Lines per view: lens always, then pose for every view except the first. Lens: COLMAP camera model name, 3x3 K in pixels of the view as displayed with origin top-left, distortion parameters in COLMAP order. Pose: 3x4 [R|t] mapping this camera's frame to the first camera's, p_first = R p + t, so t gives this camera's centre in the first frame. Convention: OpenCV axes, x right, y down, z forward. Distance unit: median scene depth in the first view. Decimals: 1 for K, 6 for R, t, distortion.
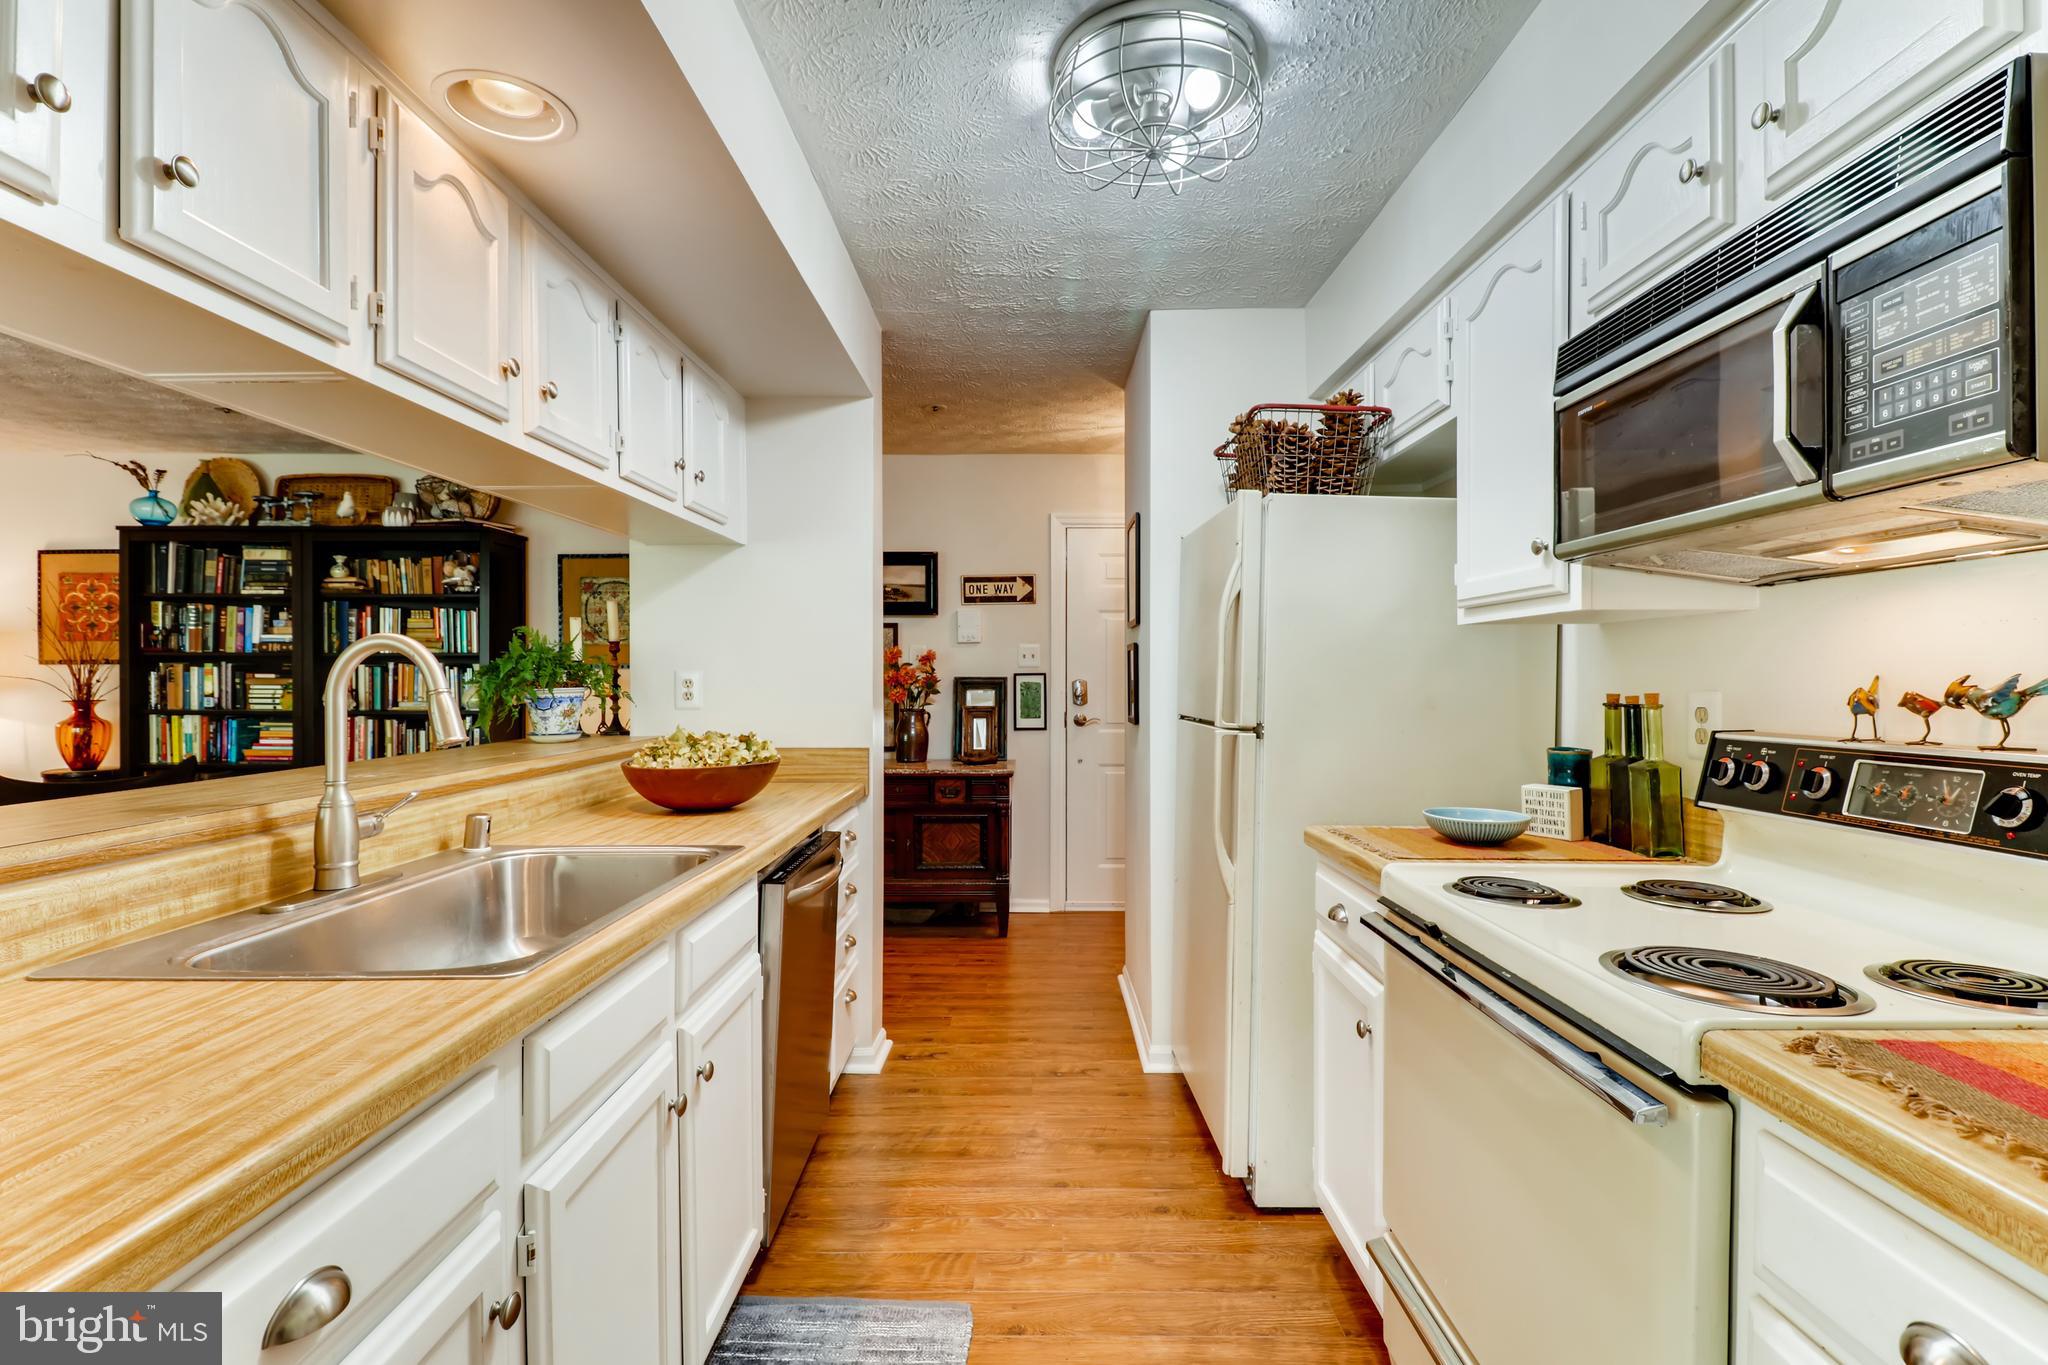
lens RADIAL K [[938.5, 0, 1027.9], [0, 938.5, 678.8], [0, 0, 1]] dist [0.000839, -0.000351]
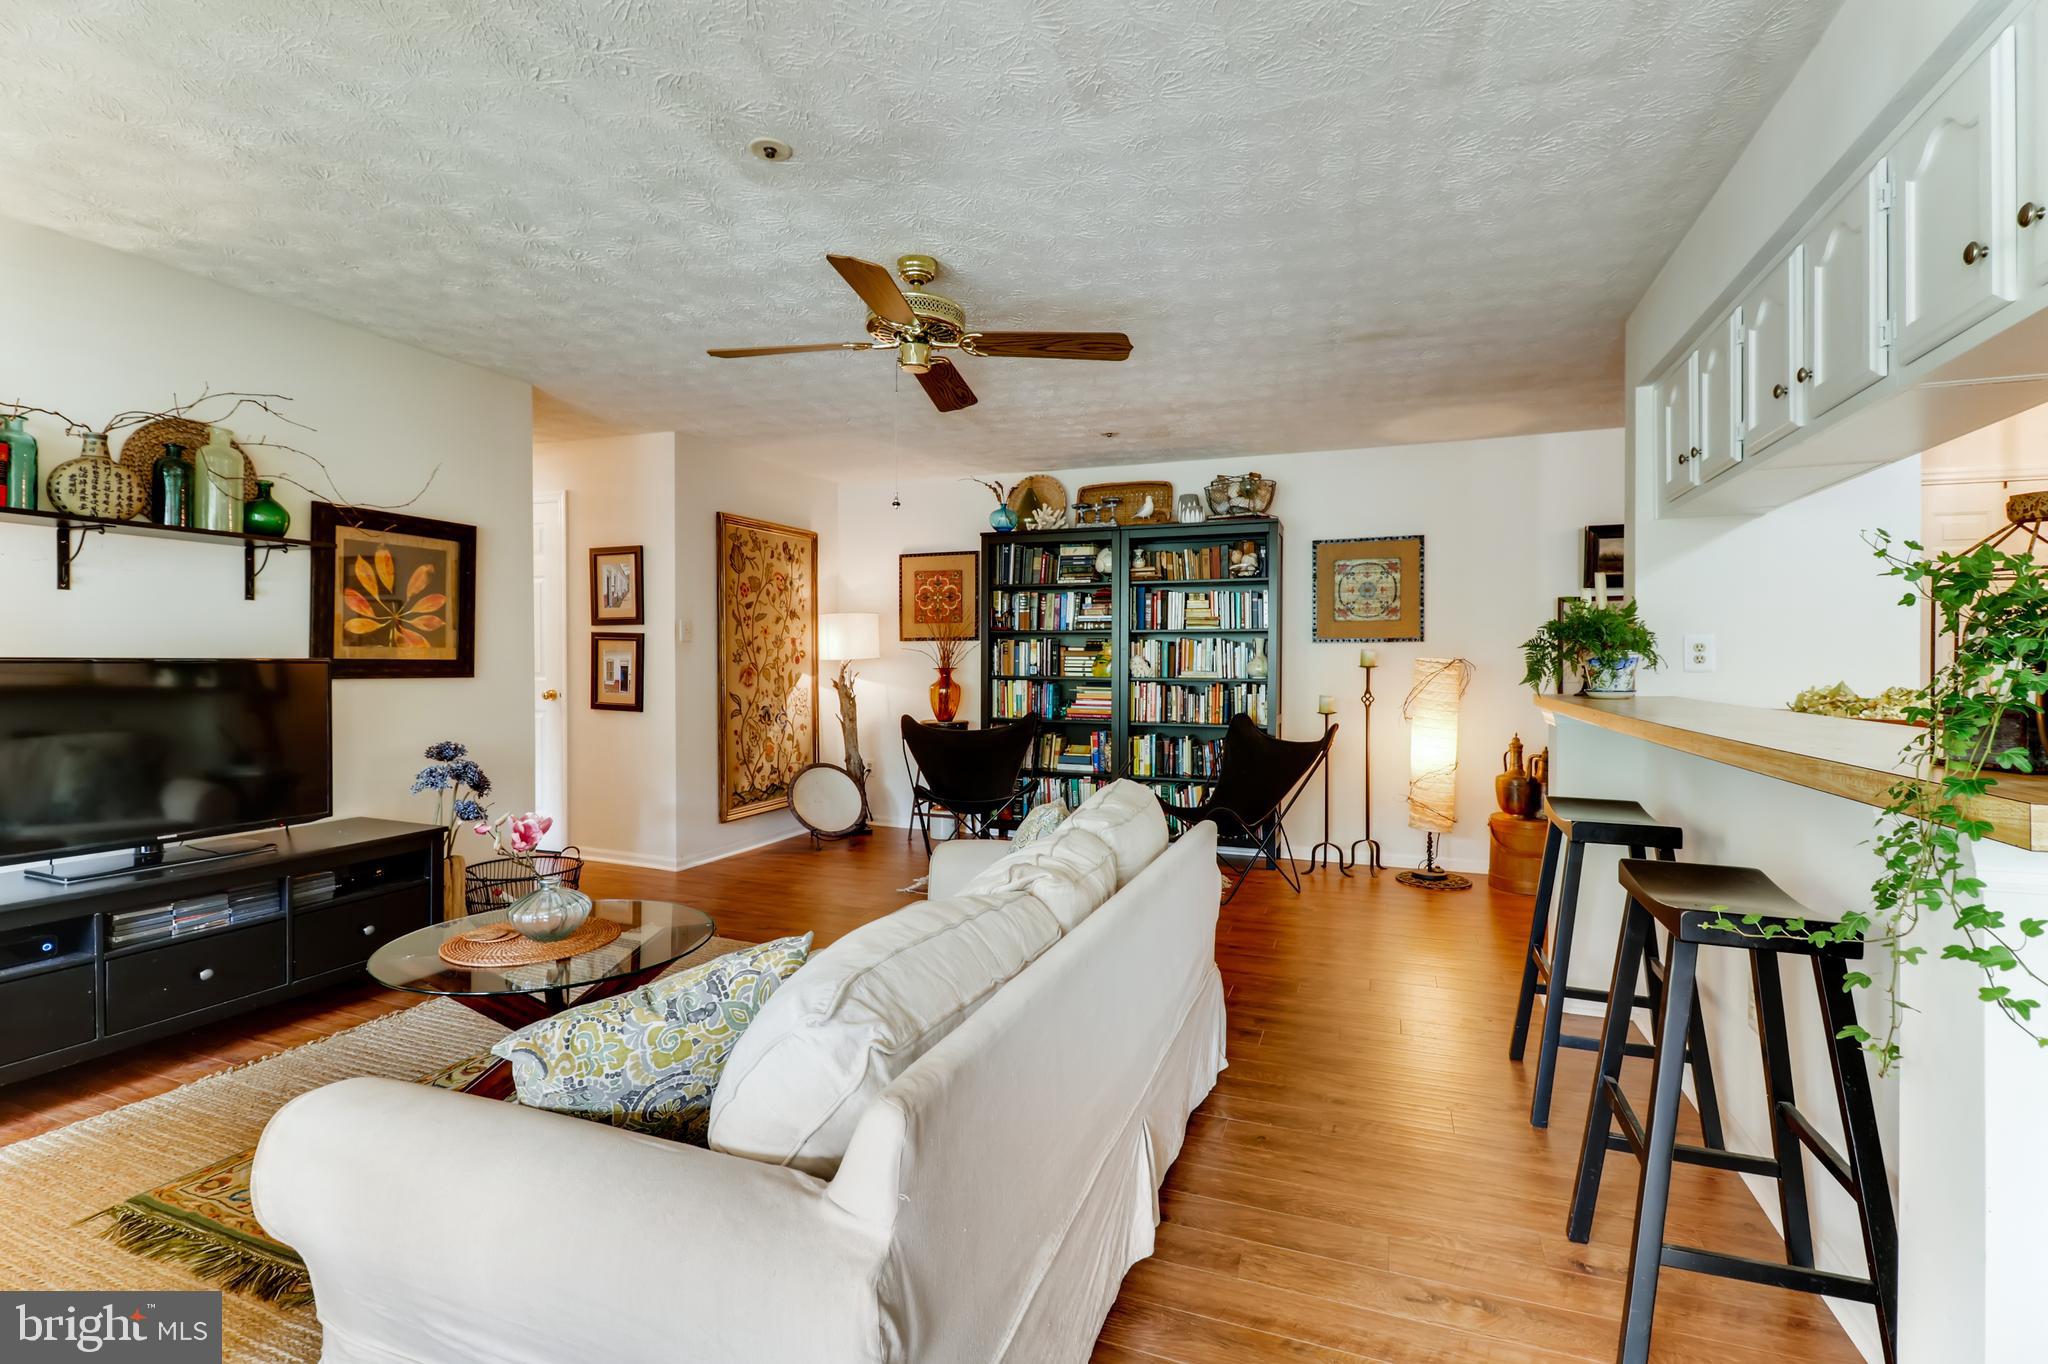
lens RADIAL K [[938.5, 0, 1052.9], [0, 938.5, 663.6], [0, 0, 1]] dist [0.000839, -0.000351]
pose [[0.939763, 0.002513, -0.341816, -0.420222], [-0.002247, 0.999997, 0.001175, 0.014320], [0.341818, -0.000336, 0.939766, -0.168693]]
